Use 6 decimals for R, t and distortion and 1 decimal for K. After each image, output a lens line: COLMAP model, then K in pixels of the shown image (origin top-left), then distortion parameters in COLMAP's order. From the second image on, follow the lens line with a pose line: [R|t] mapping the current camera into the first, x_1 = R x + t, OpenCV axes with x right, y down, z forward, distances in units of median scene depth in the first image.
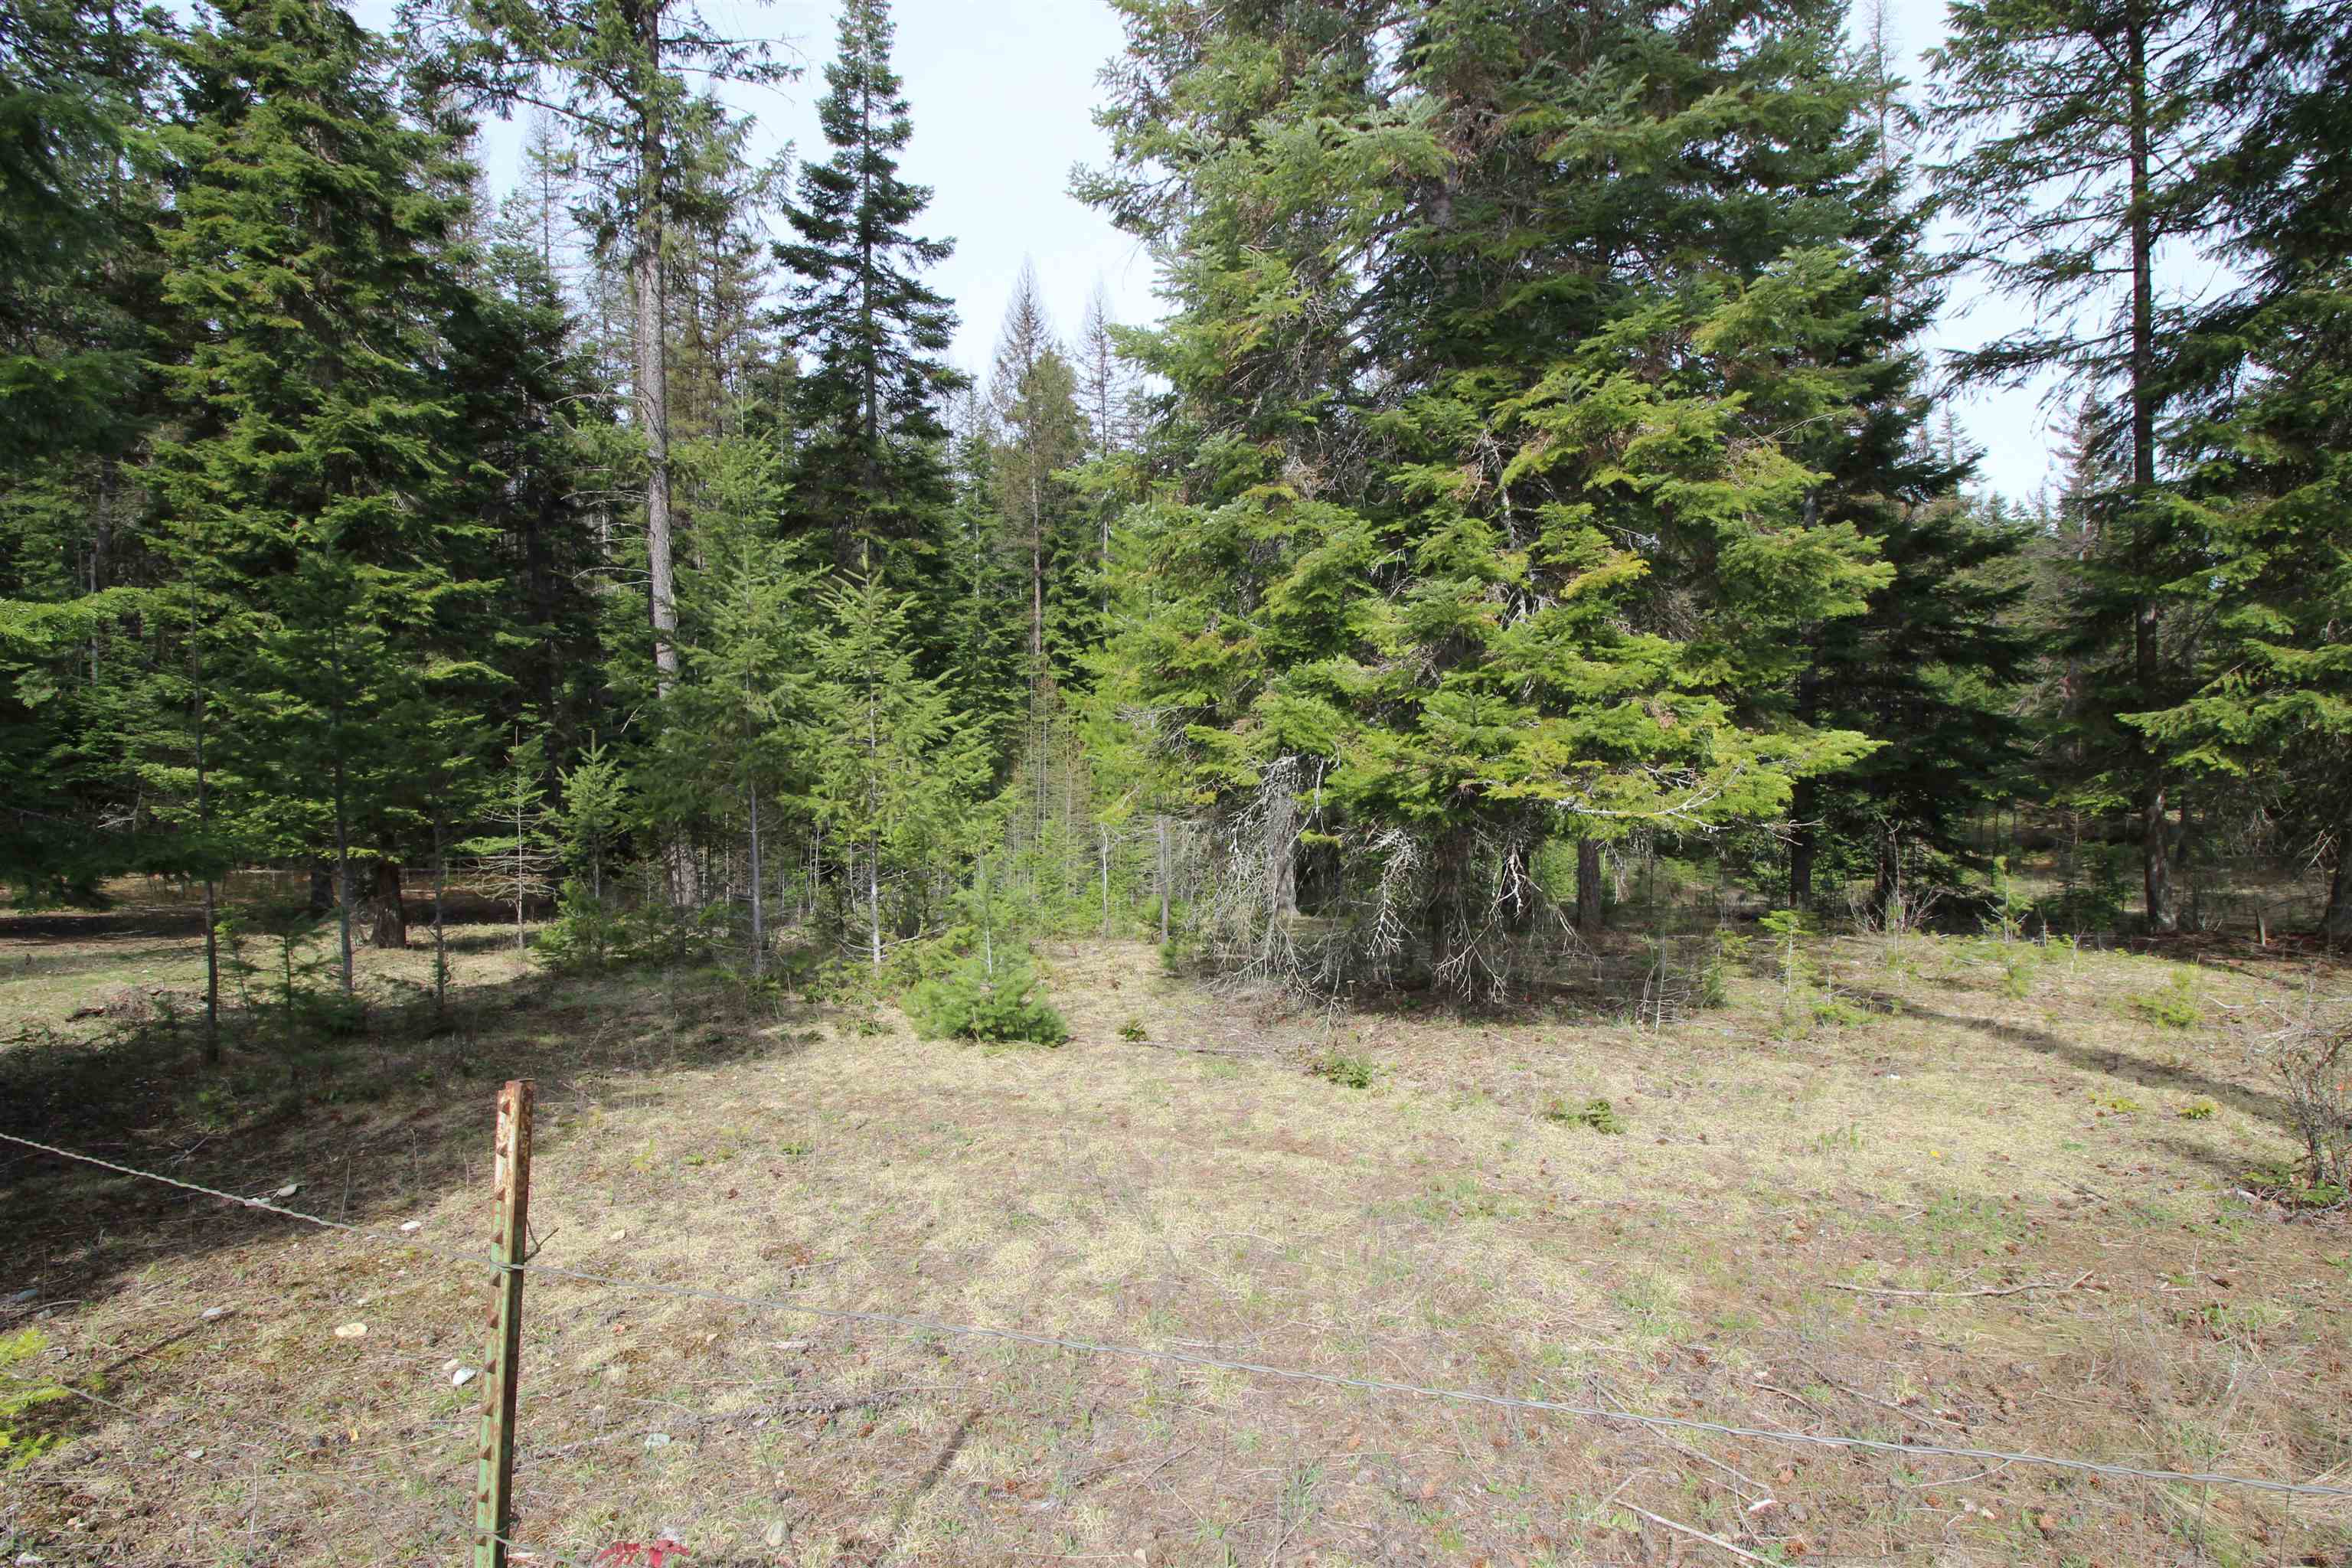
lens RADIAL K [[1090.8, 0, 1179.7], [0, 1090.8, 790.8], [0, 0, 1]] dist [0.002057, -0.014933]
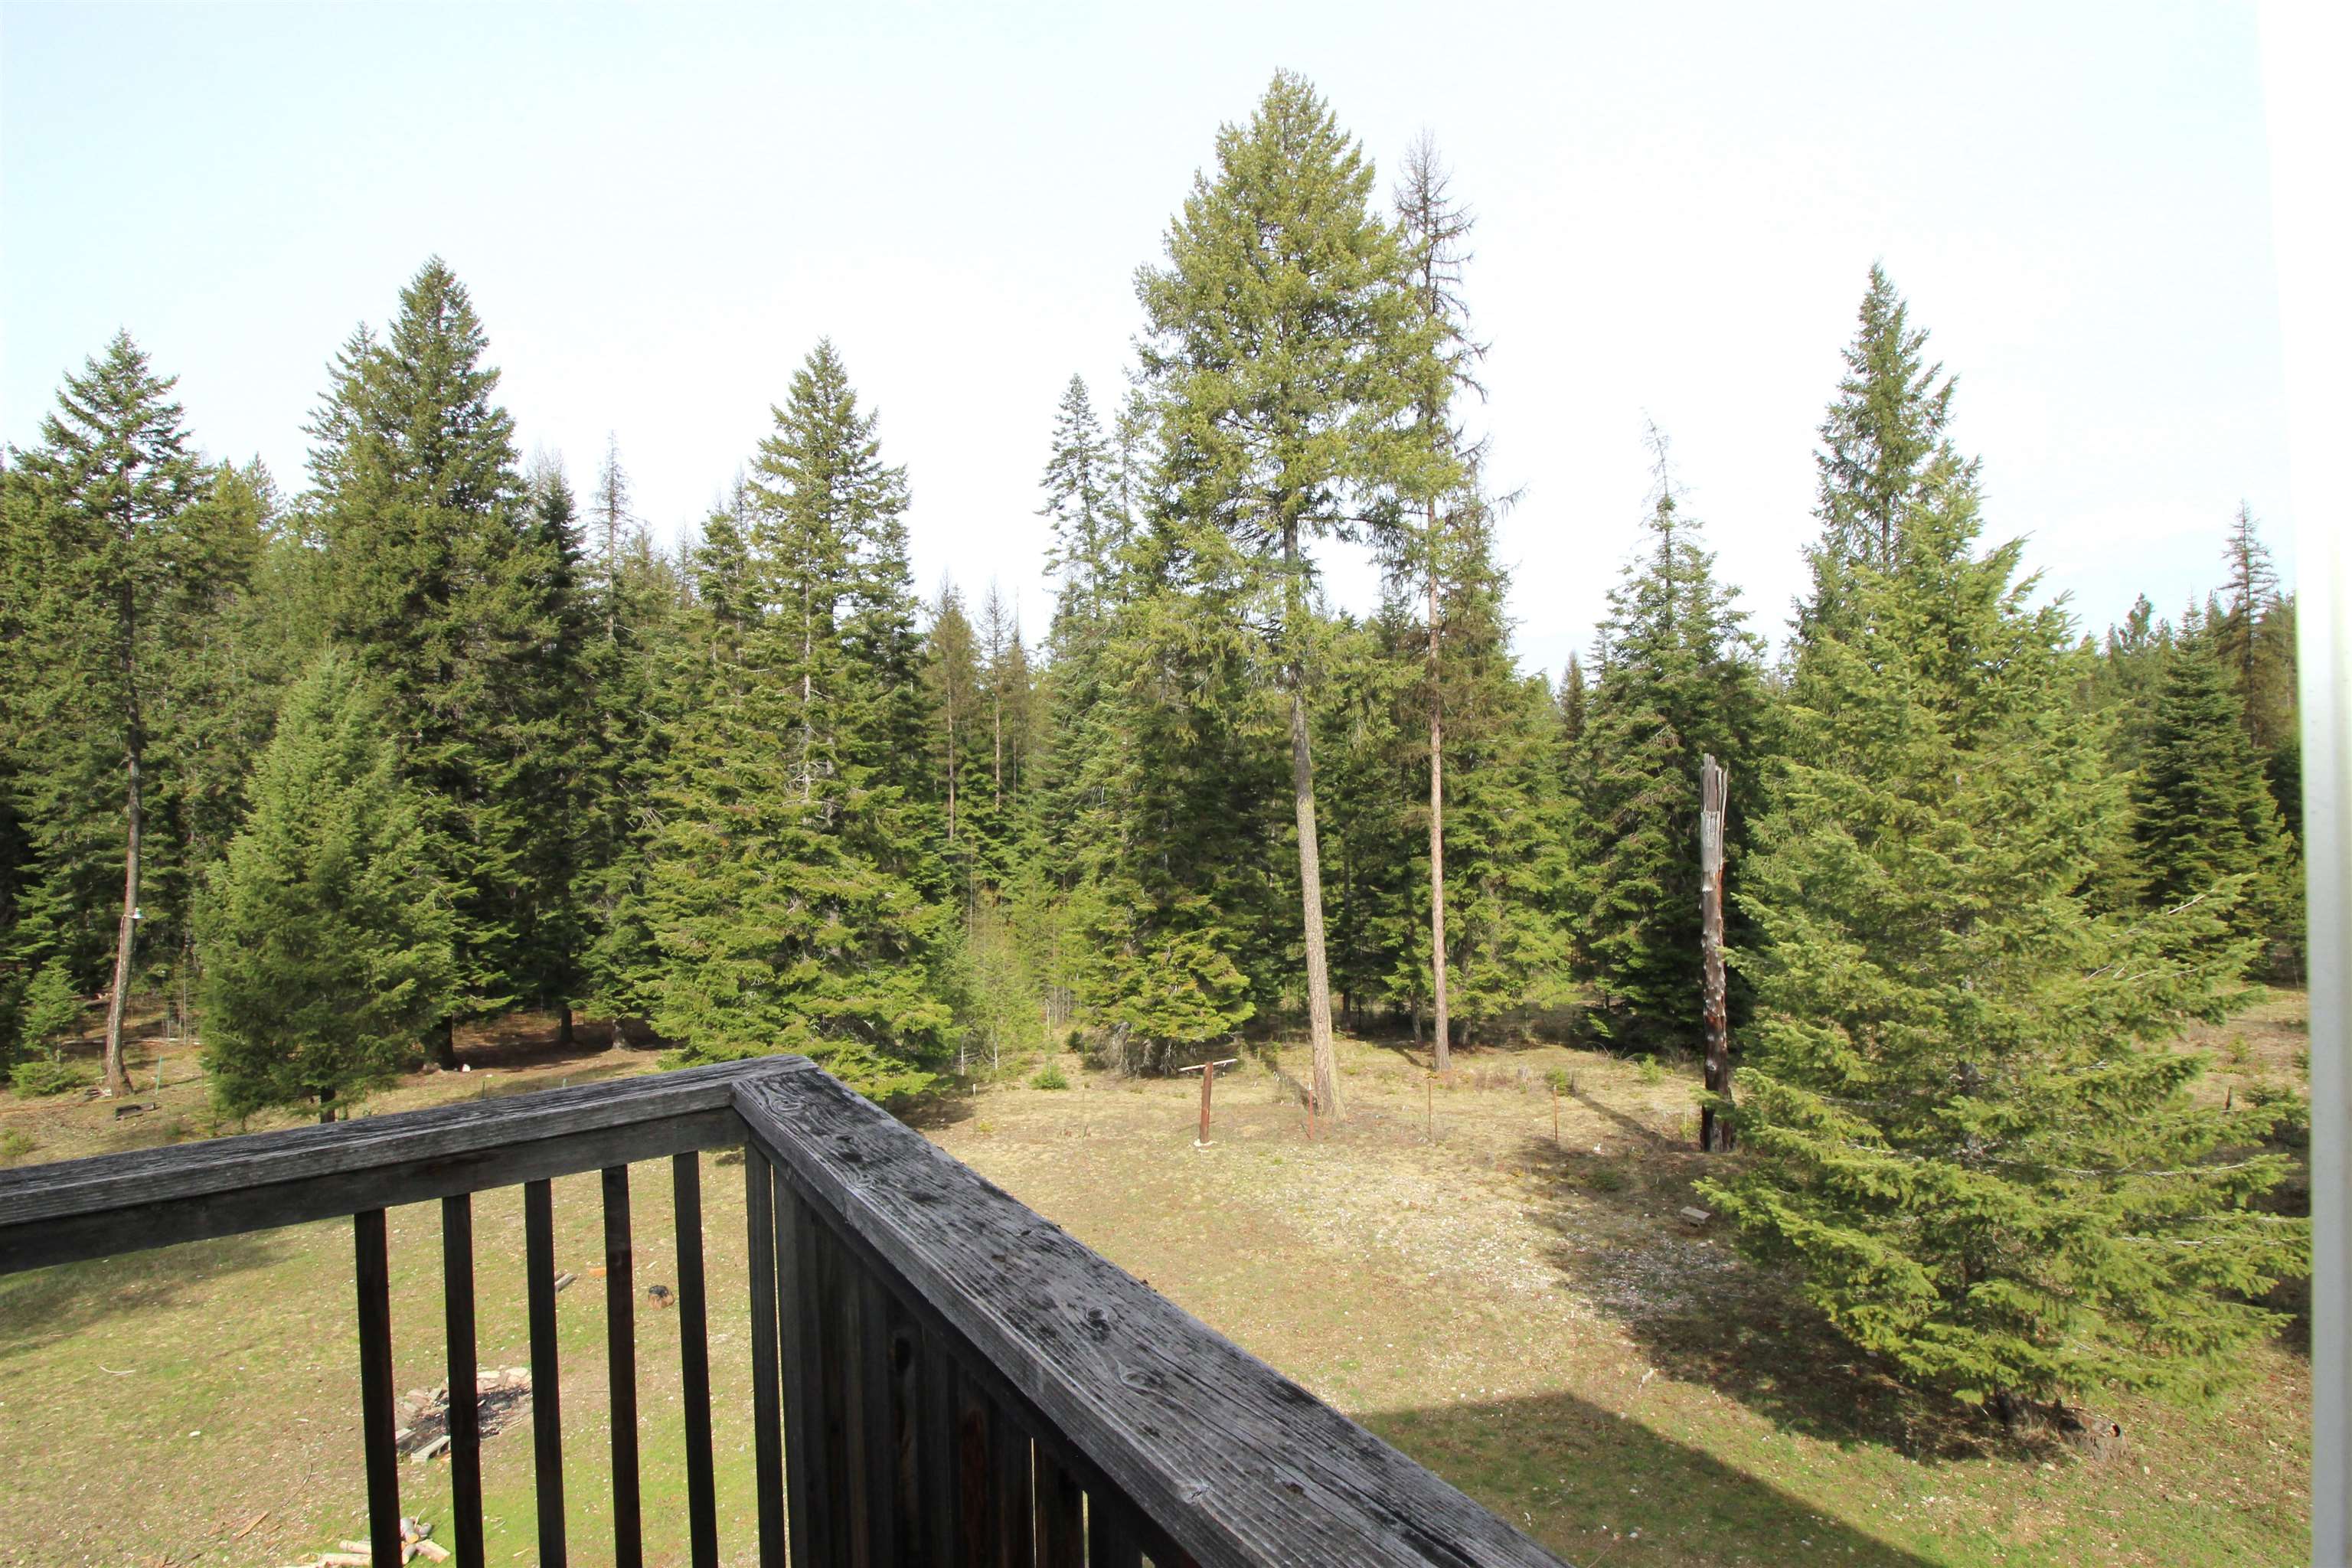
lens RADIAL K [[1089.1, 0, 1170.9], [0, 1089.1, 787.2], [0, 0, 1]] dist [0.002896, -0.014958]
pose [[0.989817, 0.000837, 0.142340, -0.157548], [0.008080, 0.998040, -0.062061, -0.318245], [-0.142113, 0.062579, 0.987870, -1.572484]]
